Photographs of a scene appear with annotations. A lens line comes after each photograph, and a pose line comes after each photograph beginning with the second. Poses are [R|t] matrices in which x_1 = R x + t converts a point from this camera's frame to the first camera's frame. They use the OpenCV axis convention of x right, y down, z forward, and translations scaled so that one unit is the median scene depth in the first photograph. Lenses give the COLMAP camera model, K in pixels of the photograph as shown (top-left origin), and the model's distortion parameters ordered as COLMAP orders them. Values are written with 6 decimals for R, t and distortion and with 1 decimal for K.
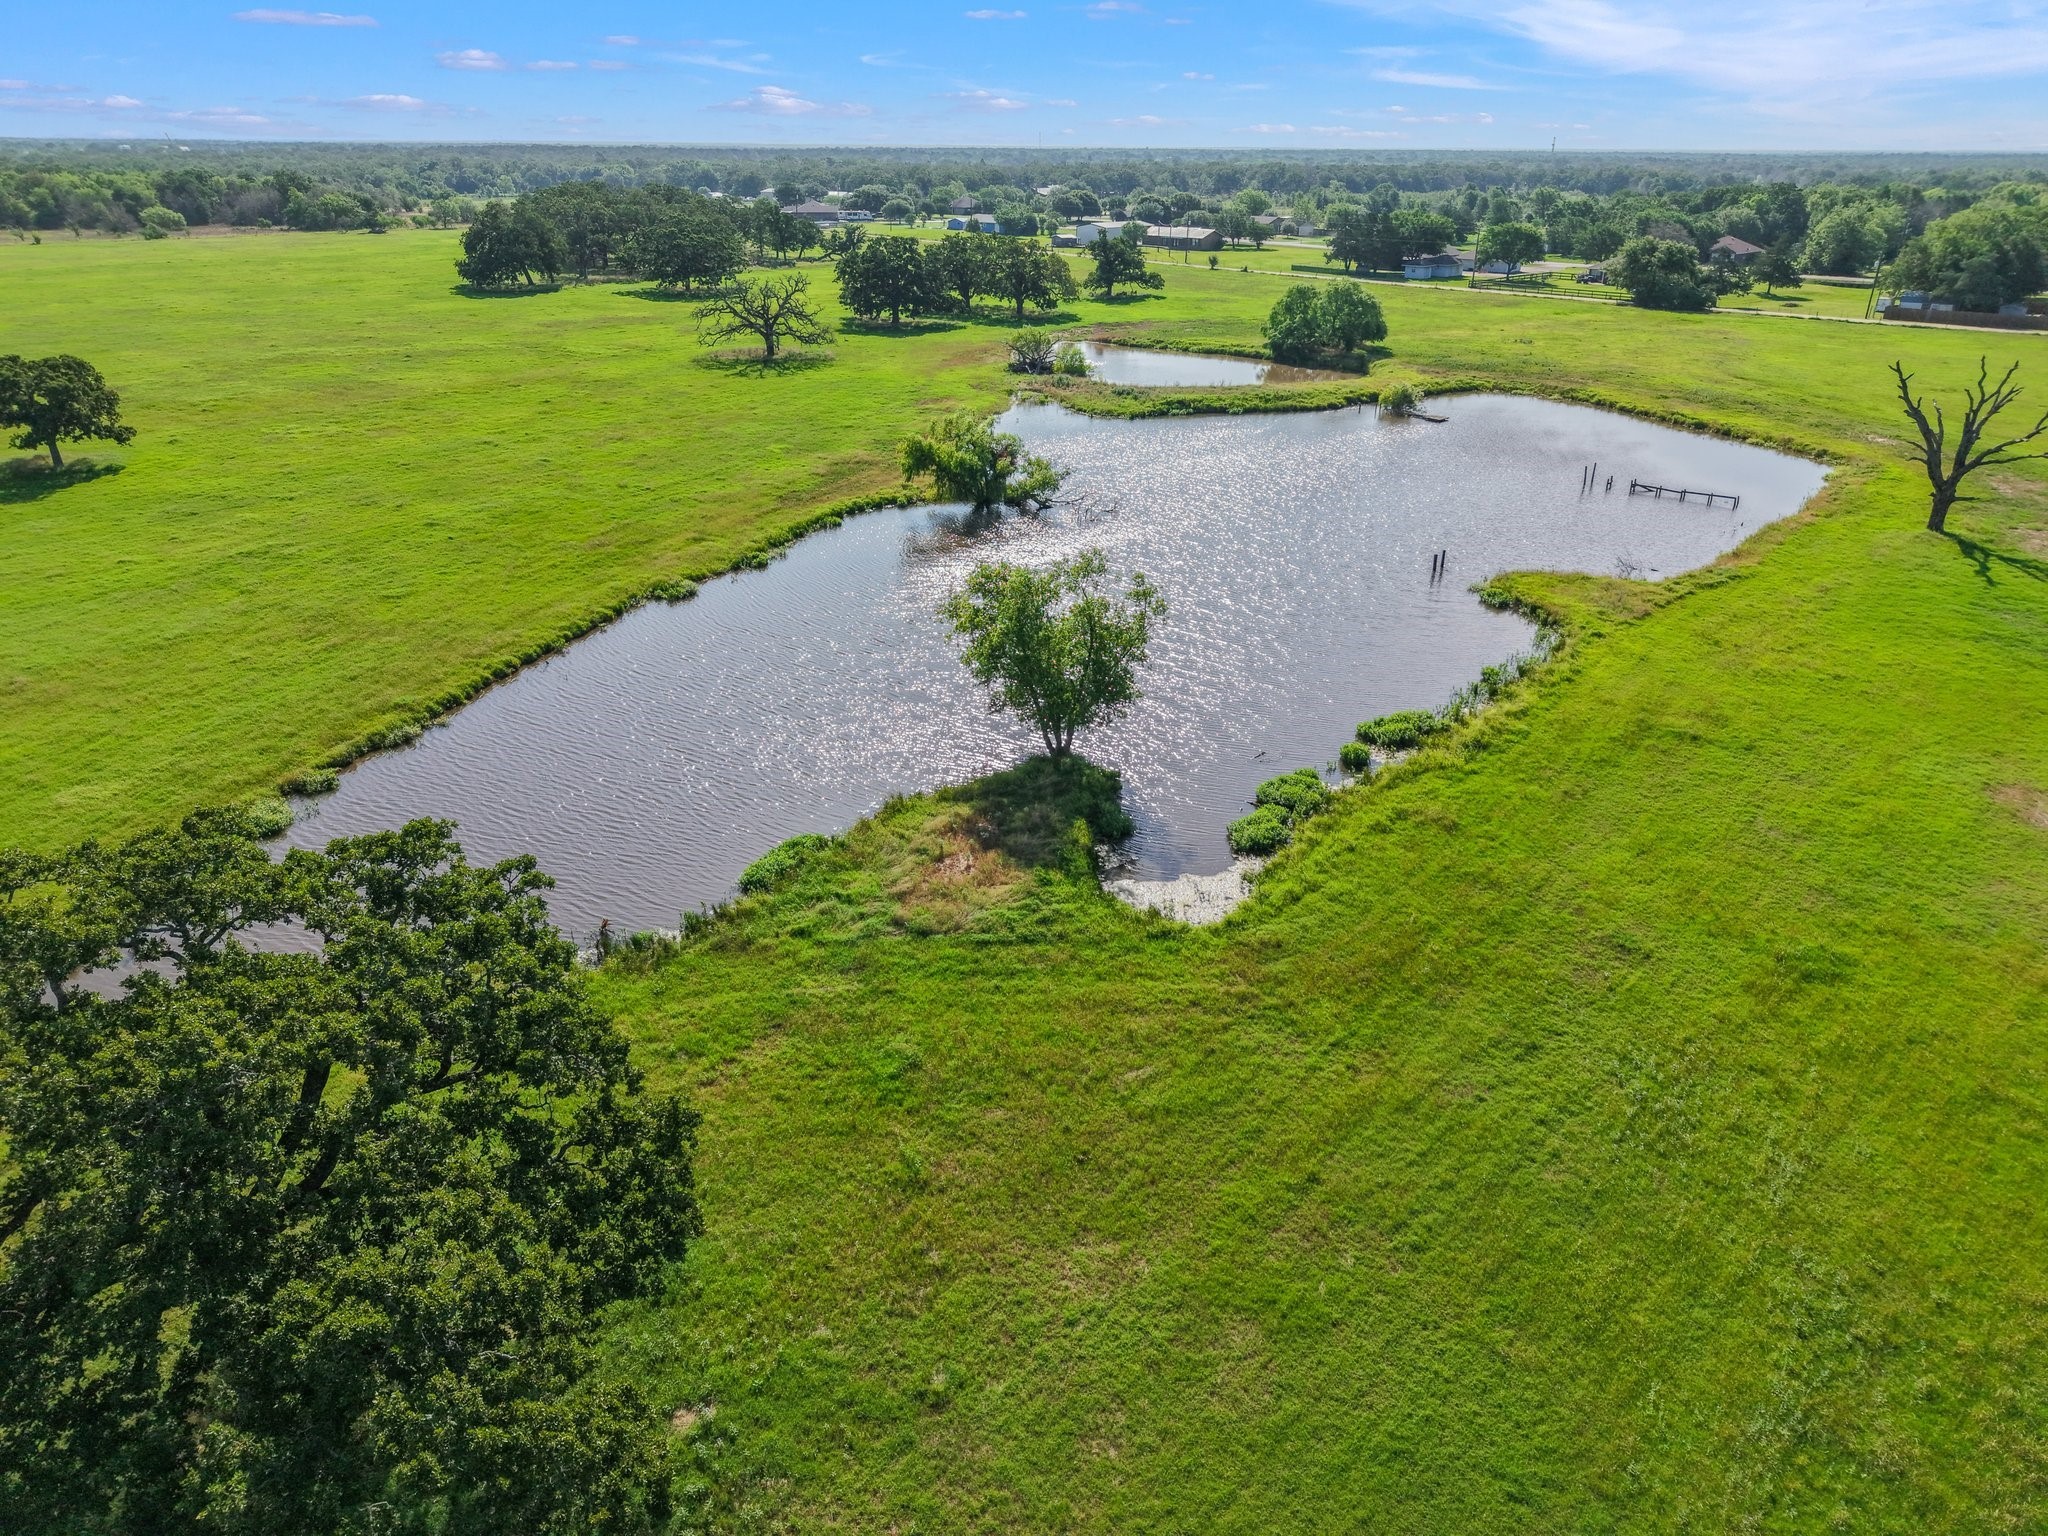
lens RADIAL K [[1387.3, 0, 1024.0], [0, 1387.3, 768.0], [0, 0, 1]] dist [0.005118, 0.001048]
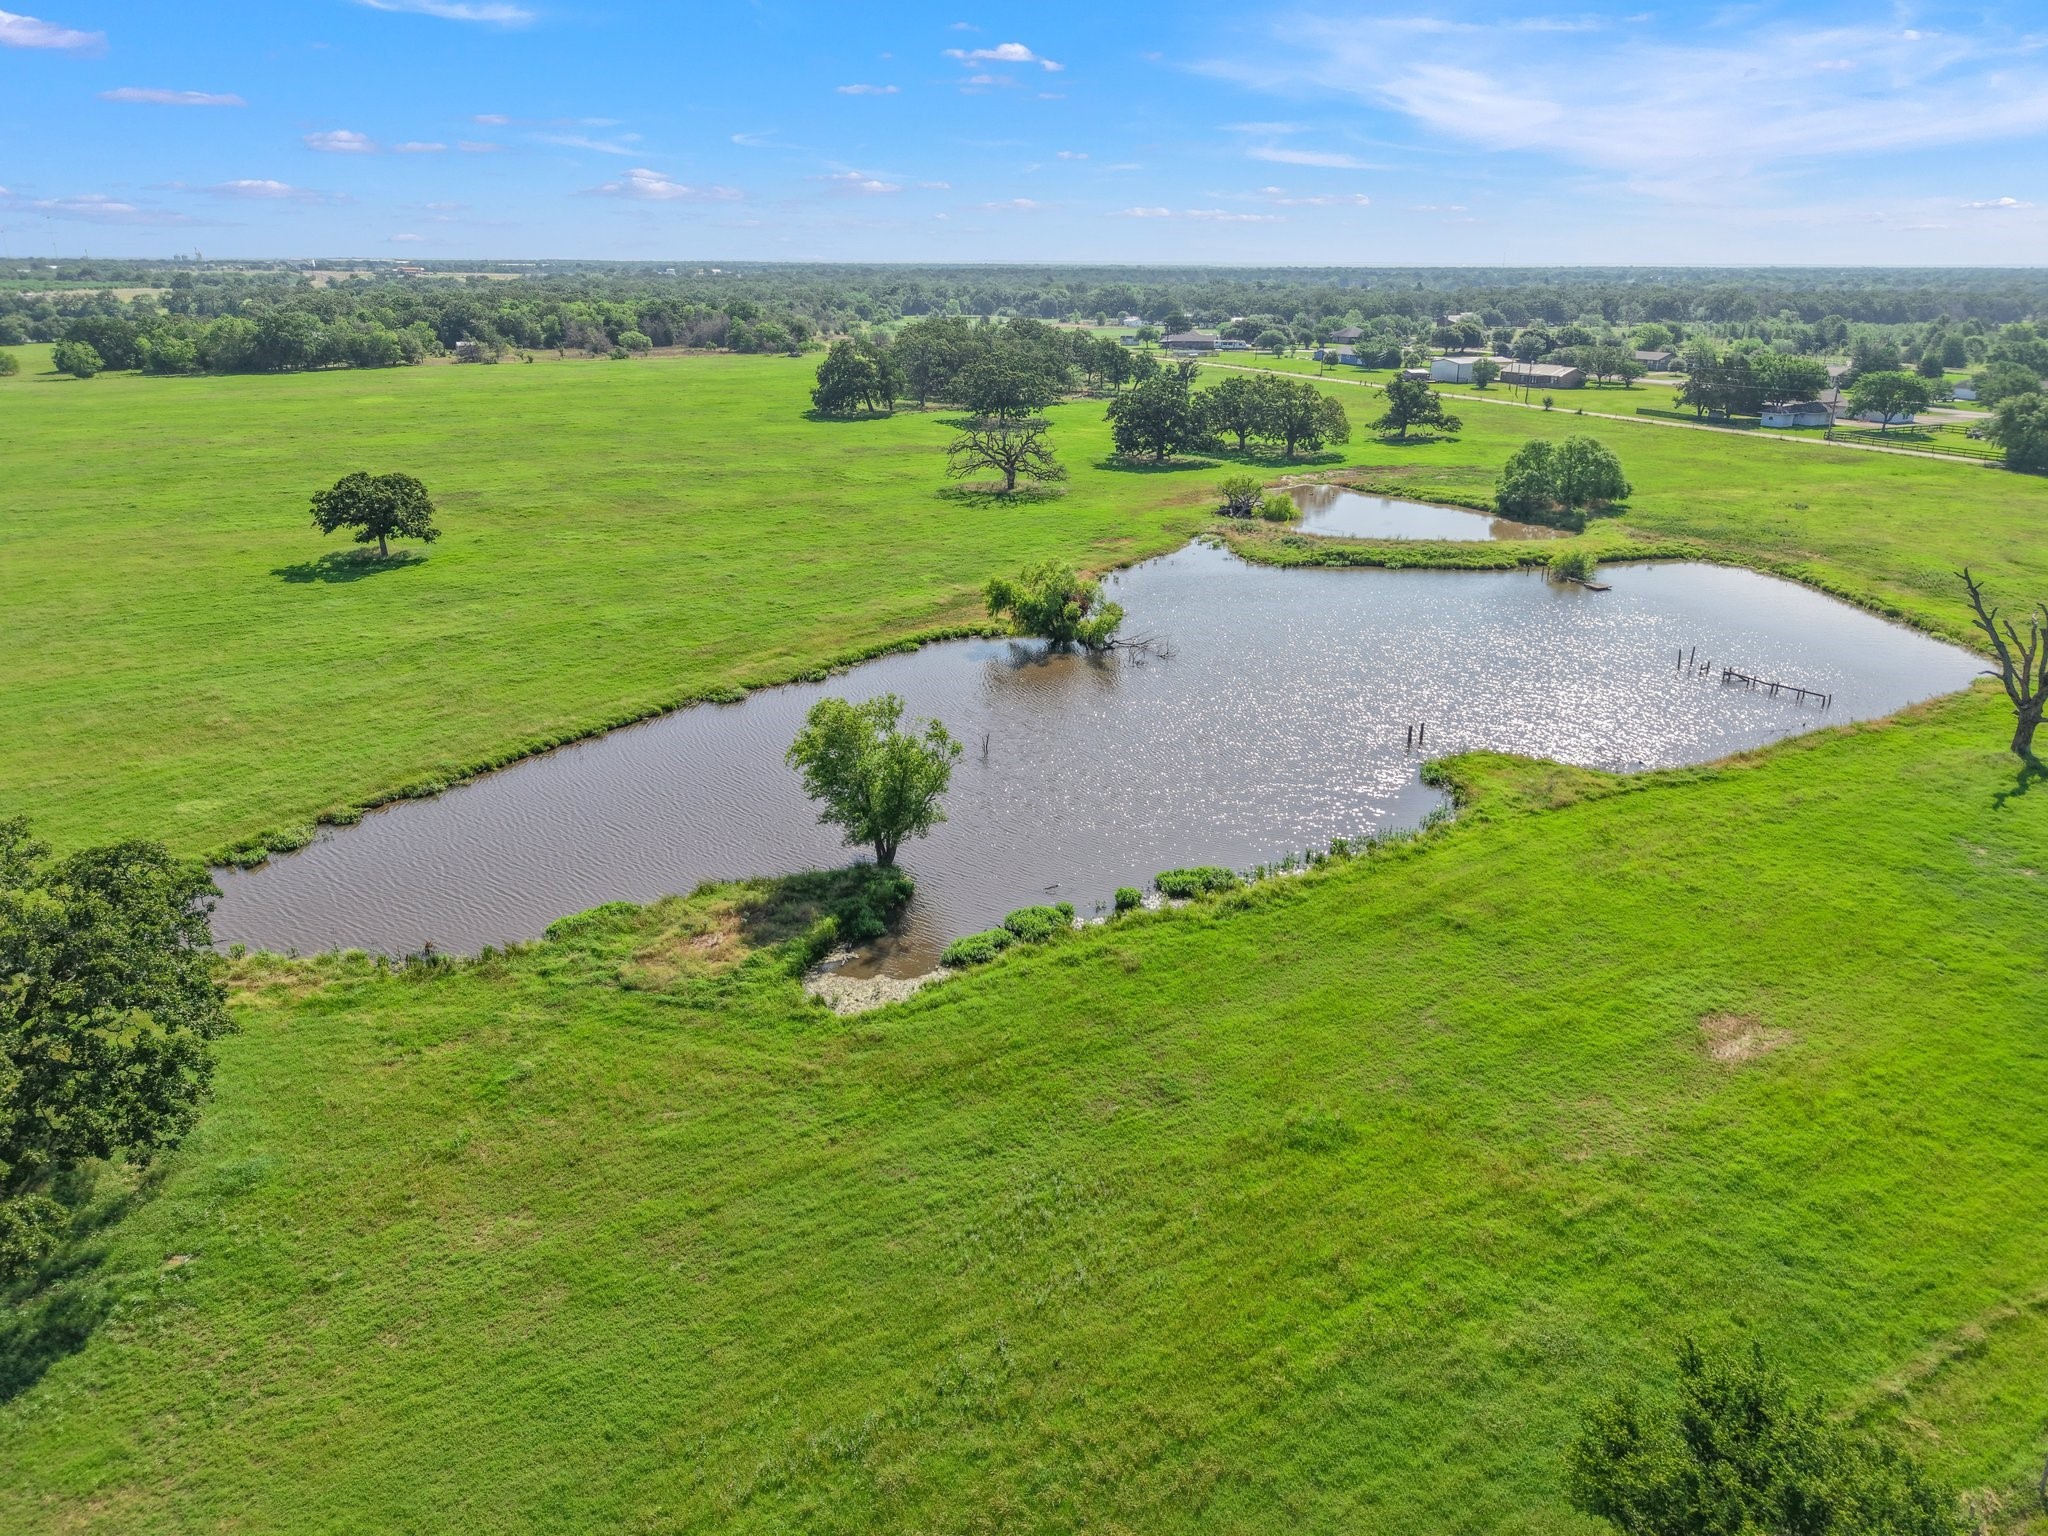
lens RADIAL K [[1405.3, 0, 1024.0], [0, 1405.3, 768.0], [0, 0, 1]] dist [0.027816, -0.035319]
pose [[0.950530, 0.103282, -0.292959, 0.201878], [-0.125434, 0.990416, -0.057813, -0.015953], [0.284180, 0.091700, 0.954376, -0.046311]]
